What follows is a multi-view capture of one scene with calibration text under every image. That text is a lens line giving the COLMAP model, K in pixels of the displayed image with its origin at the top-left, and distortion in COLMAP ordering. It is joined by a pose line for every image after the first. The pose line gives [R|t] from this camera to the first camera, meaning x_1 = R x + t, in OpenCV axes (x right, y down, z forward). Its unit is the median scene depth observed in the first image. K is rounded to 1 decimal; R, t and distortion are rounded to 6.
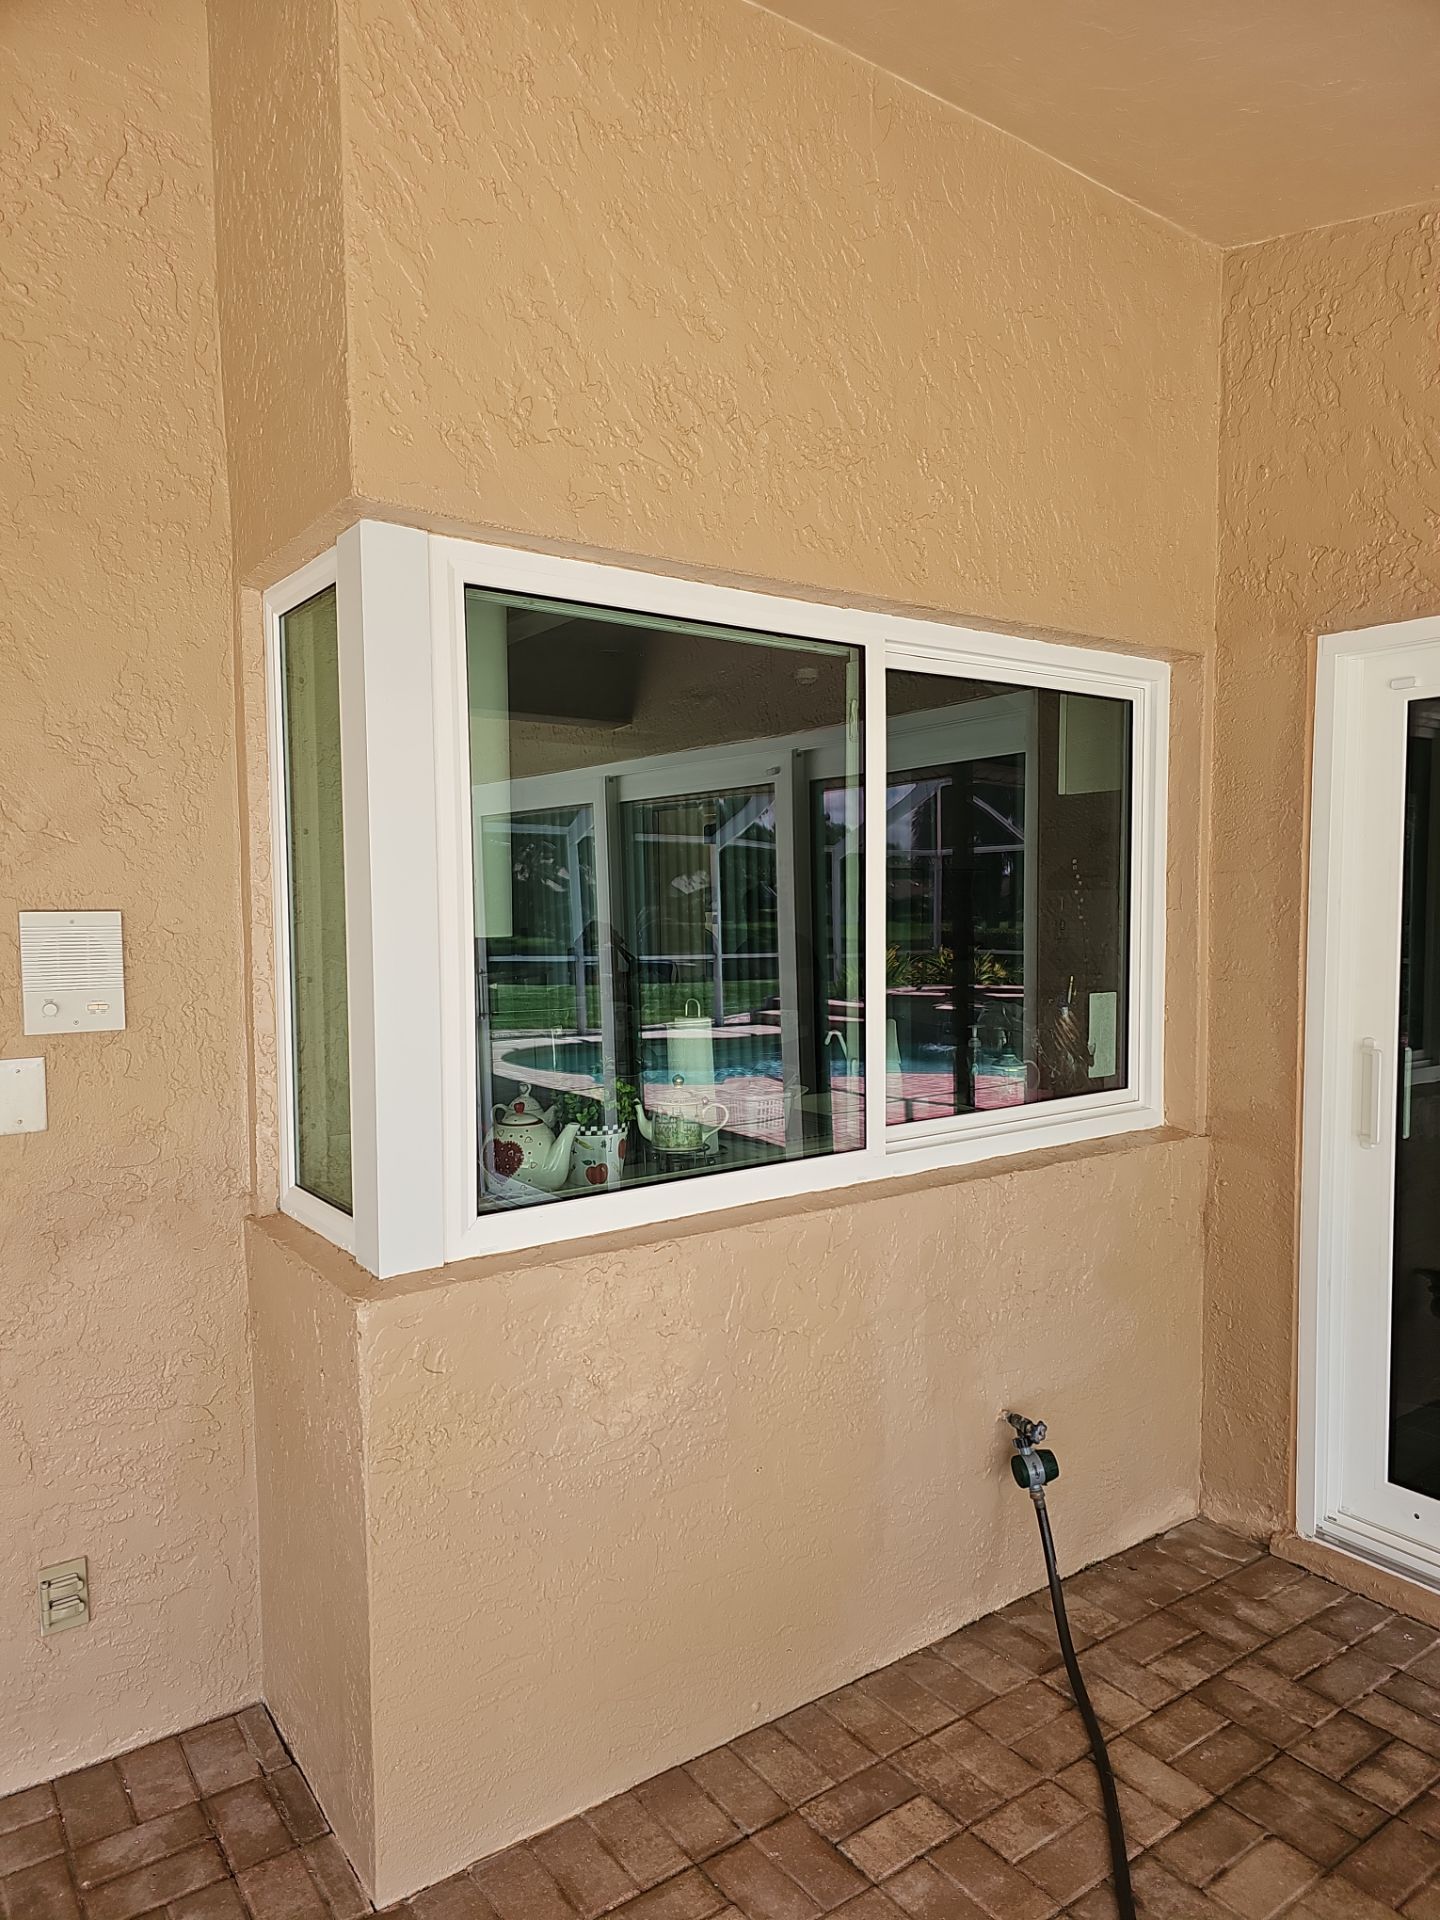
lens RADIAL K [[1273.5, 0, 724.8], [0, 1273.5, 969.1], [0, 0, 1]] dist [0.060481, -0.056665]
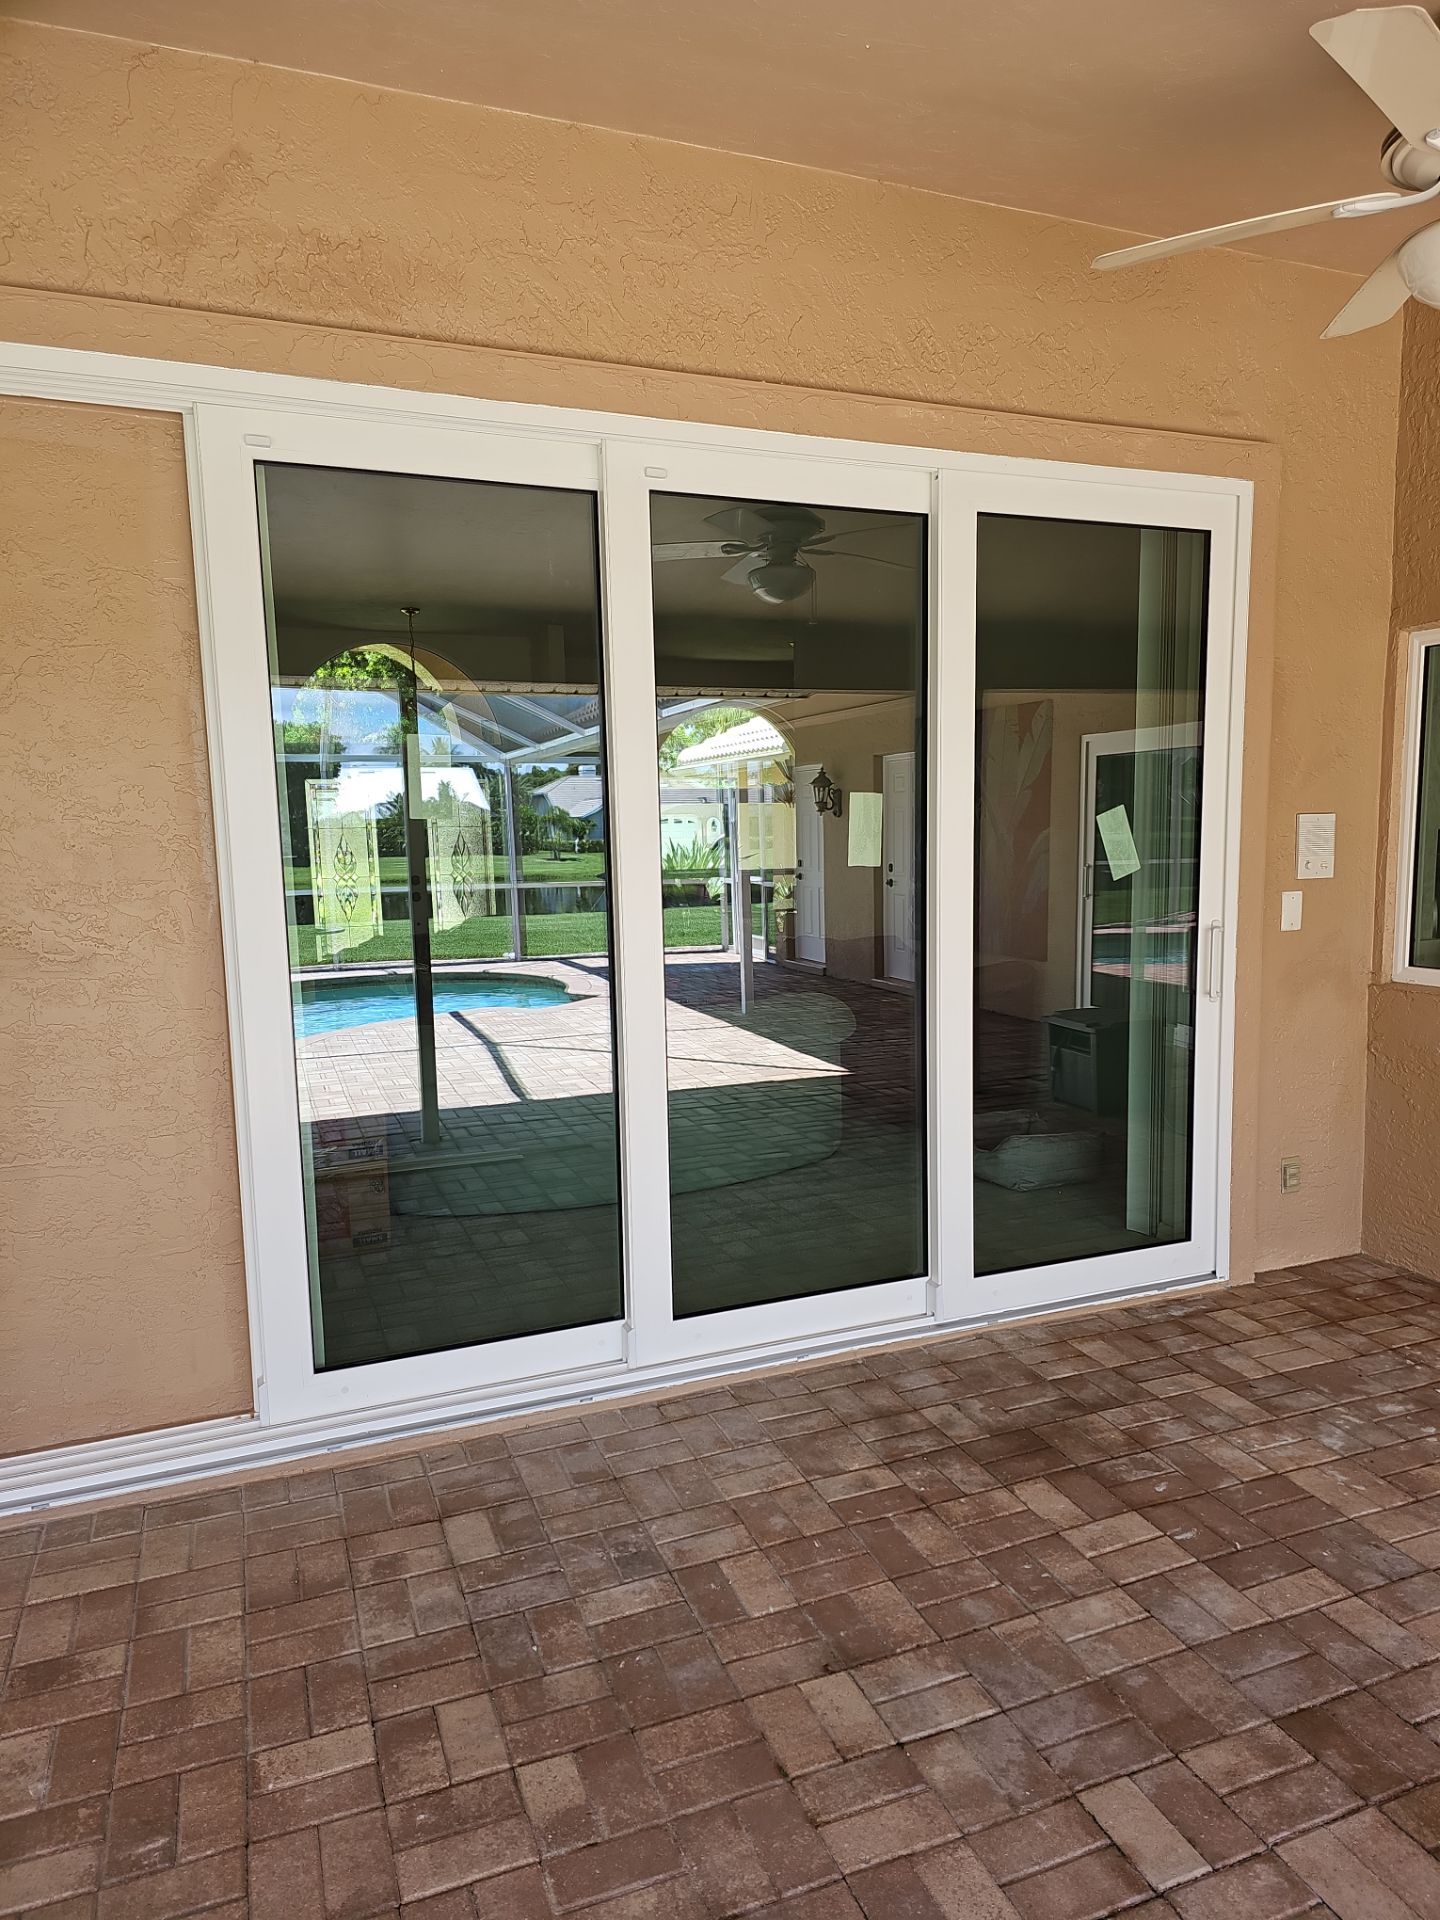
lens RADIAL K [[1273.5, 0, 724.8], [0, 1273.5, 969.1], [0, 0, 1]] dist [0.060481, -0.056665]
pose [[0.972130, 0.017739, -0.233769, -0.743586], [-0.002084, 0.997748, 0.067047, 0.046737], [0.234432, -0.064692, 0.969978, -0.860216]]
